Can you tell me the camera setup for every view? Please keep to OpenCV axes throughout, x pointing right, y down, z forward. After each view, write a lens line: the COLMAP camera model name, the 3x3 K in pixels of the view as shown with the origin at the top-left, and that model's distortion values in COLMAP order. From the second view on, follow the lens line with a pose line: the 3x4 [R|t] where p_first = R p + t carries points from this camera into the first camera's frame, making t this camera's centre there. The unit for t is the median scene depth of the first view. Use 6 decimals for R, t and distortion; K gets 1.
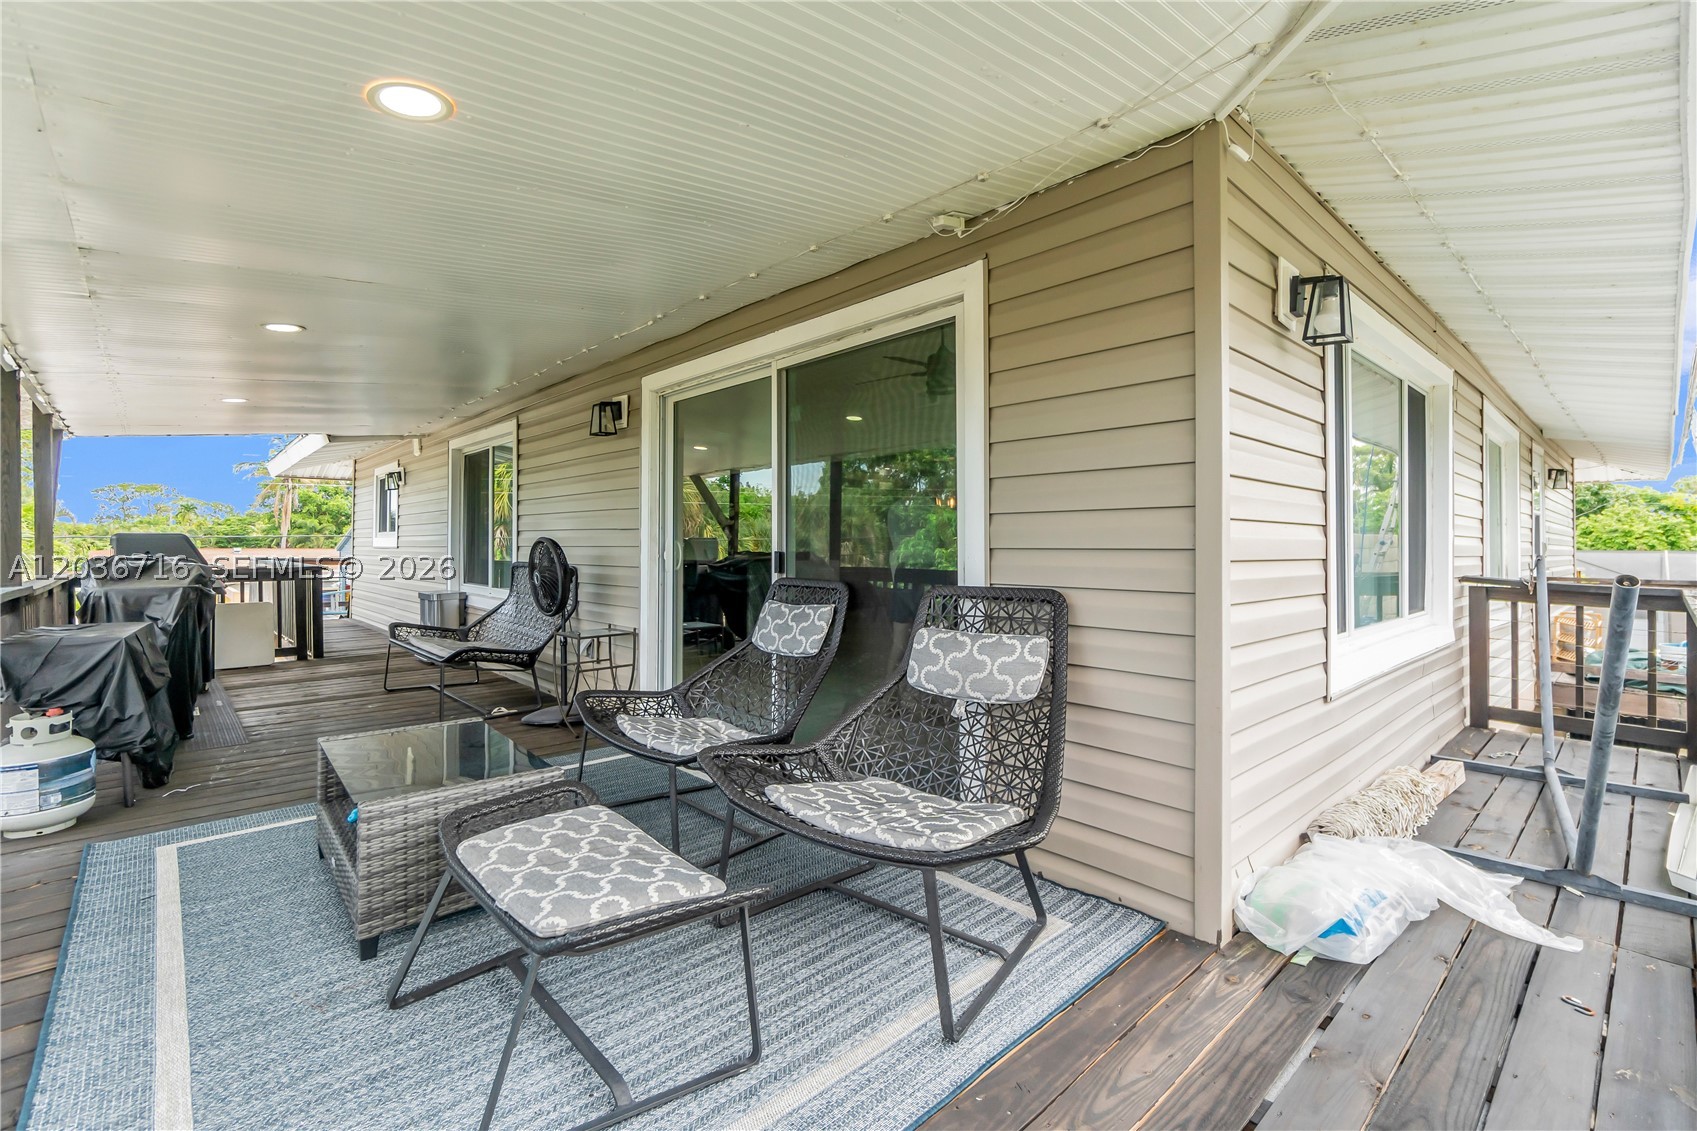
lens RADIAL K [[756.6, 0, 837.7], [0, 756.6, 507.4], [0, 0, 1]] dist [-0.001764, -0.000081]
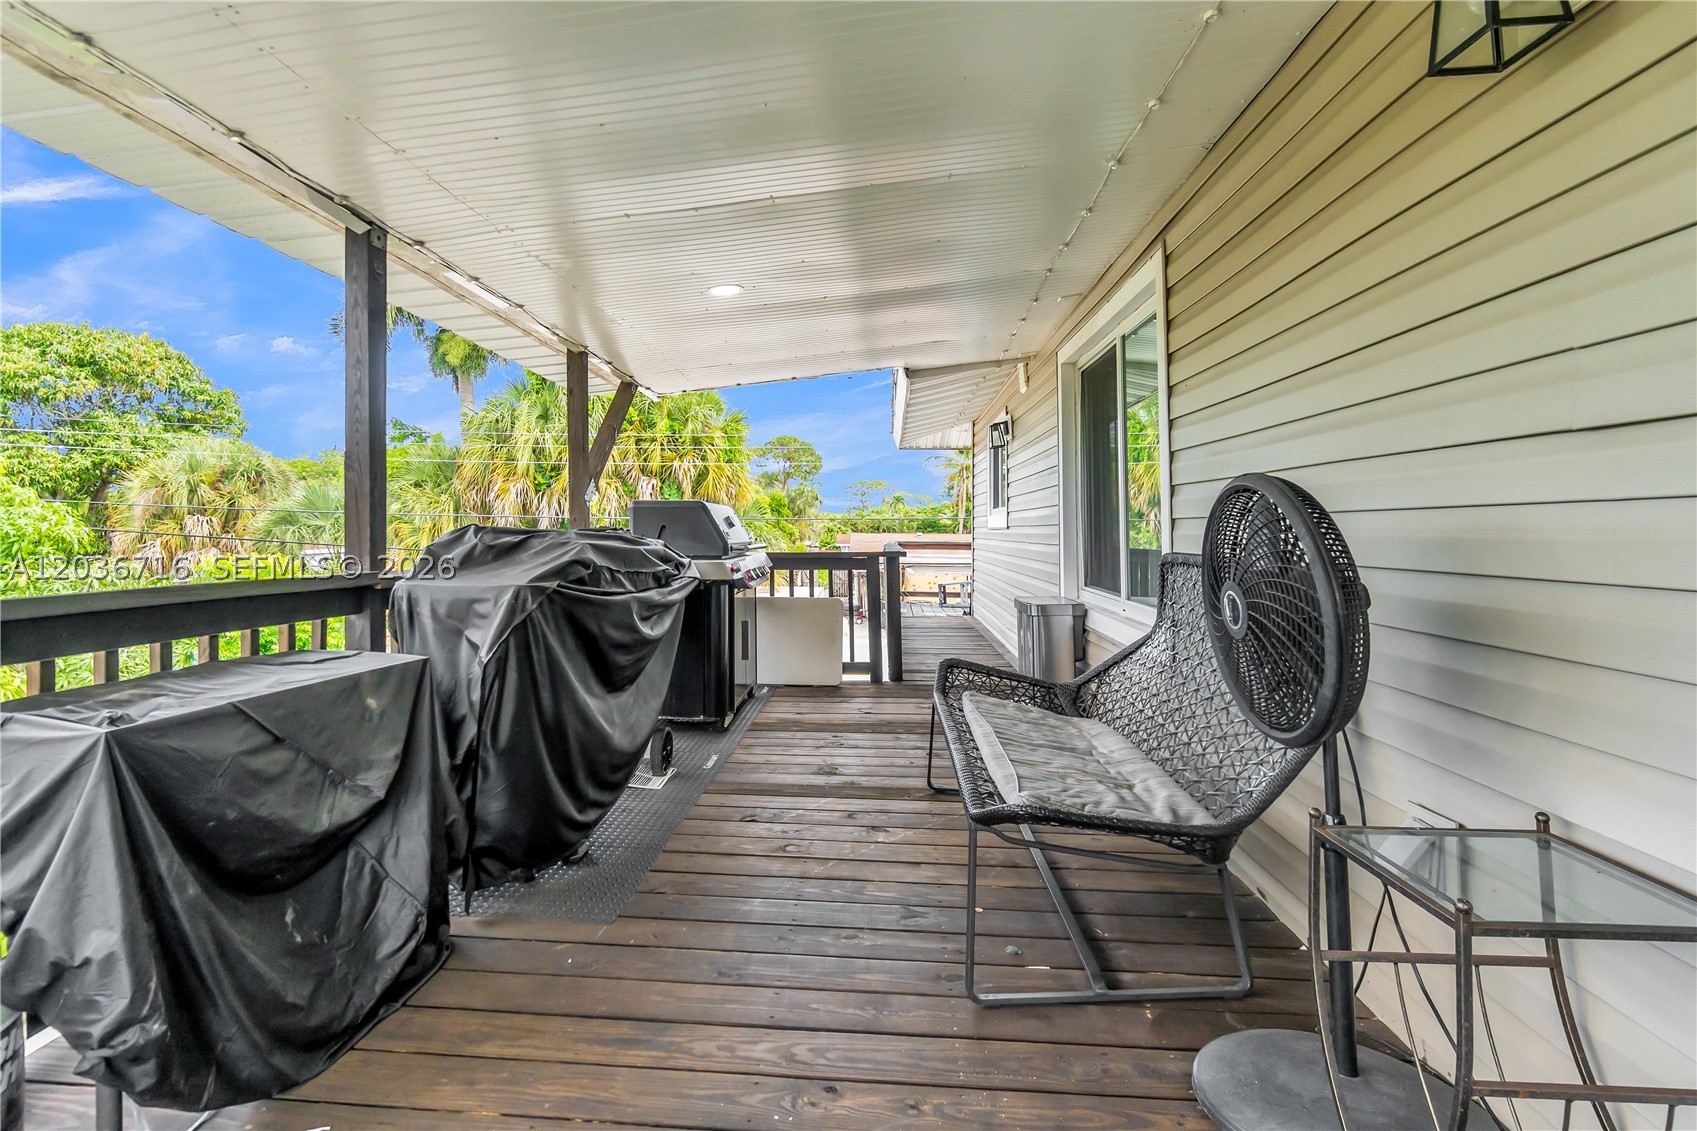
lens RADIAL K [[756.6, 0, 837.7], [0, 756.6, 507.4], [0, 0, 1]] dist [-0.001764, -0.000081]
pose [[0.677925, -0.019924, -0.734861, -0.205850], [0.031294, 0.999509, 0.001769, 0.034514], [0.734464, -0.024196, 0.678216, 0.496283]]
